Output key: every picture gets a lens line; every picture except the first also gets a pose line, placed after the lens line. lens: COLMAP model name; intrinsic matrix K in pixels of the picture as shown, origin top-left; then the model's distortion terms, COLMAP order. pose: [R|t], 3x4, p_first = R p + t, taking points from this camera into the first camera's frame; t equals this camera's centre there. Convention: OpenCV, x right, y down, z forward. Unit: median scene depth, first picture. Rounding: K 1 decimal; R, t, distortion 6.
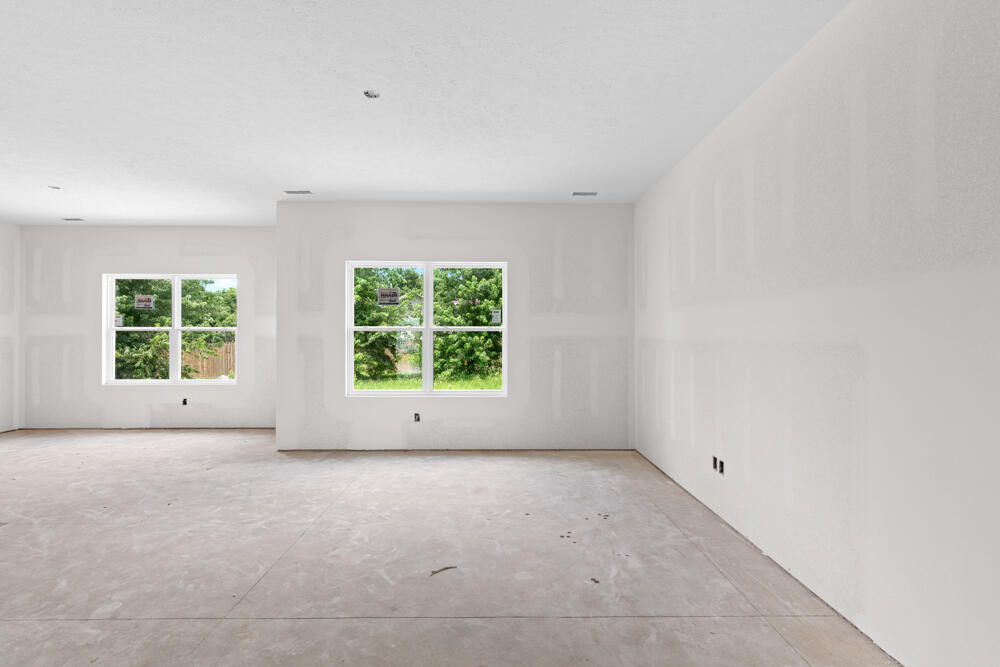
lens RADIAL K [[472.4, 0, 499.5], [0, 472.4, 325.9], [0, 0, 1]] dist [0.001880, 0.000702]
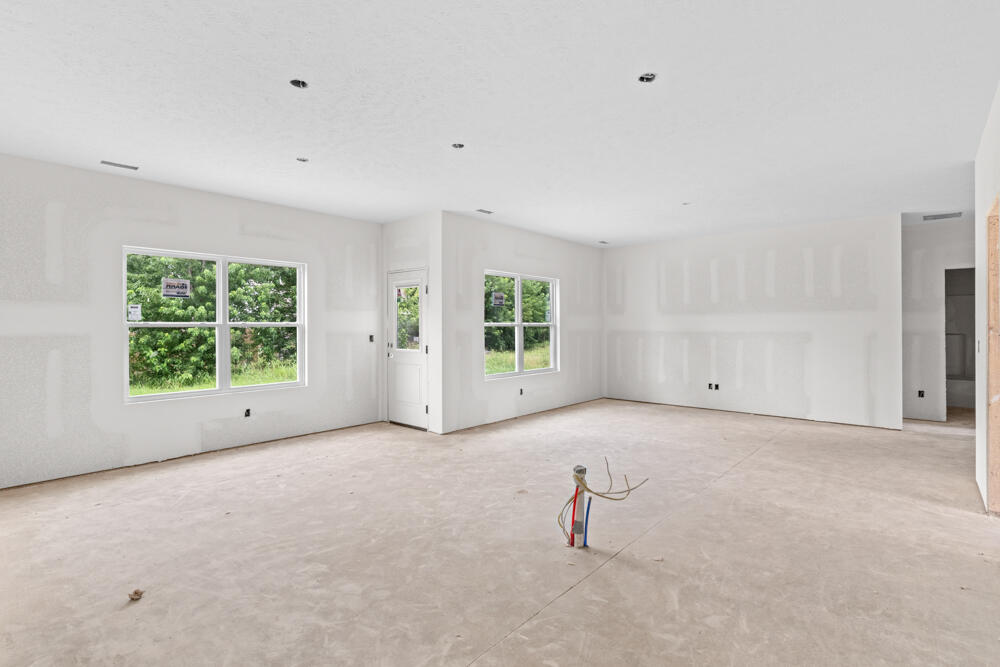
lens RADIAL K [[477.8, 0, 500.7], [0, 477.8, 327.2], [0, 0, 1]] dist [0.003020, 0.000670]
pose [[0.673270, -0.005495, 0.739376, -1.739523], [-0.010783, 0.999793, 0.017249, -0.013584], [-0.739318, -0.019587, 0.673071, 0.208128]]
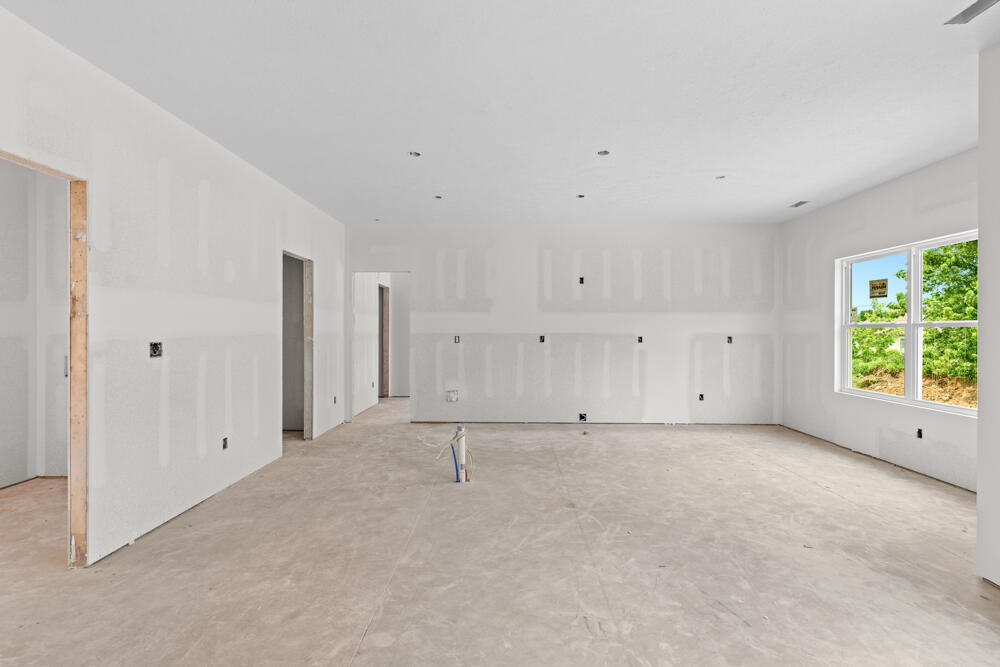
lens RADIAL K [[471.5, 0, 500.0], [0, 471.5, 333.5], [0, 0, 1]] dist [0.000860, 0.000314]
pose [[-0.034534, 0.005862, -0.999386, 0.029295], [0.016074, 0.999857, 0.005309, 0.012516], [0.999274, -0.015880, -0.034623, 0.772508]]
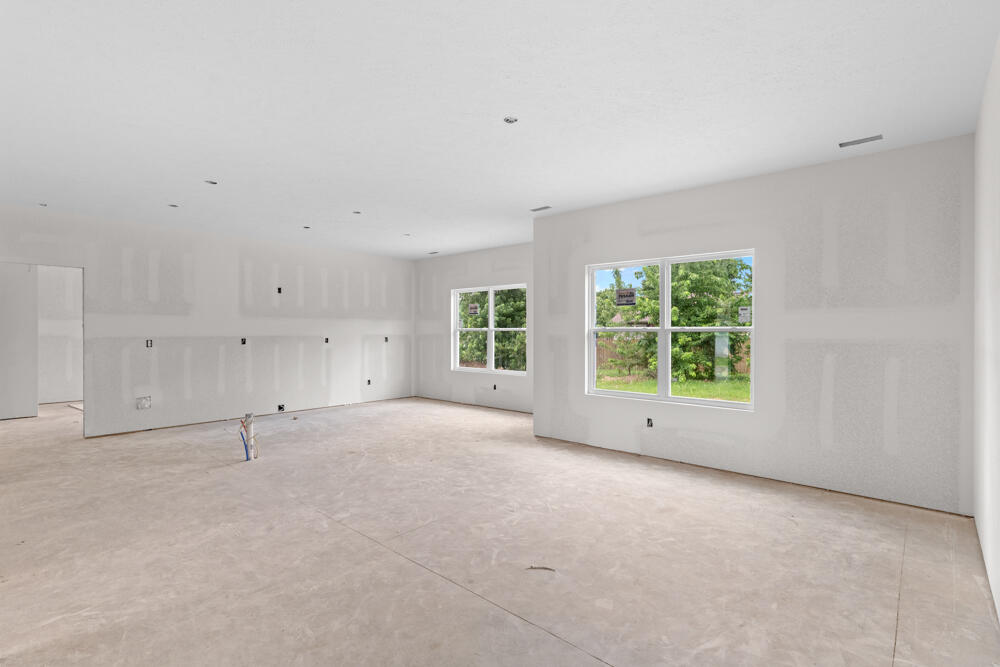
lens RADIAL K [[477.8, 0, 500.7], [0, 477.8, 327.2], [0, 0, 1]] dist [0.003020, 0.000670]
pose [[0.735401, -0.005167, -0.677612, 0.374808], [0.012124, 0.999911, 0.005533, -0.011517], [0.677523, -0.012284, 0.735399, 0.129080]]
